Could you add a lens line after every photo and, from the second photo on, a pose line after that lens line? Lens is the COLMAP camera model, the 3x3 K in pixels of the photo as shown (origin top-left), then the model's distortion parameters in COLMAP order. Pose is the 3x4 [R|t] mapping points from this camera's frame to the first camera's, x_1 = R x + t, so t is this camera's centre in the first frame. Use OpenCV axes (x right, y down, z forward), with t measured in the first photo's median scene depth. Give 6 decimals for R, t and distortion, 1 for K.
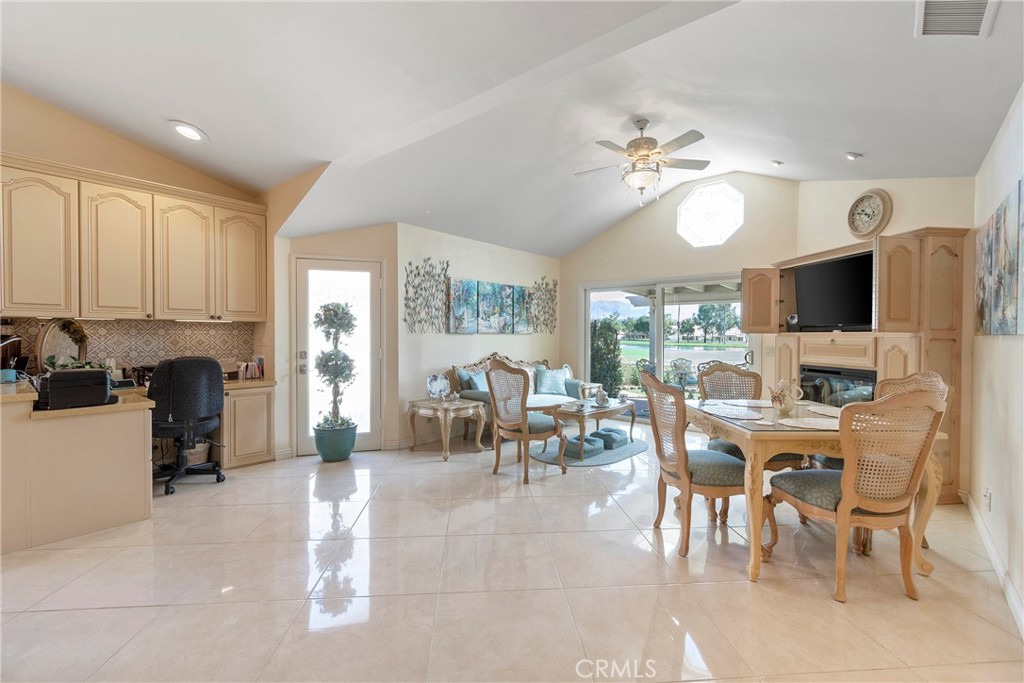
lens RADIAL K [[451.6, 0, 517.2], [0, 451.6, 335.0], [0, 0, 1]] dist [0.004797, -0.002789]
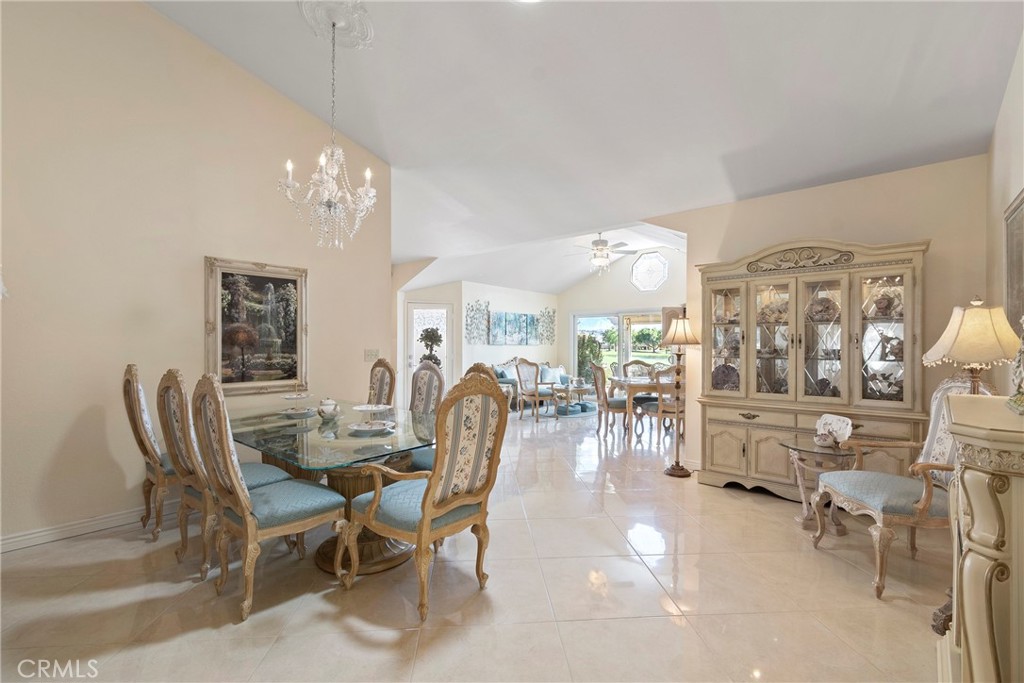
lens RADIAL K [[451.6, 0, 513.4], [0, 451.6, 345.0], [0, 0, 1]] dist [0.004797, -0.002789]
pose [[0.999895, 0.001714, -0.014413, -0.039984], [-0.001755, 0.999994, -0.002834, 0.001465], [0.014408, 0.002859, 0.999892, -0.674822]]
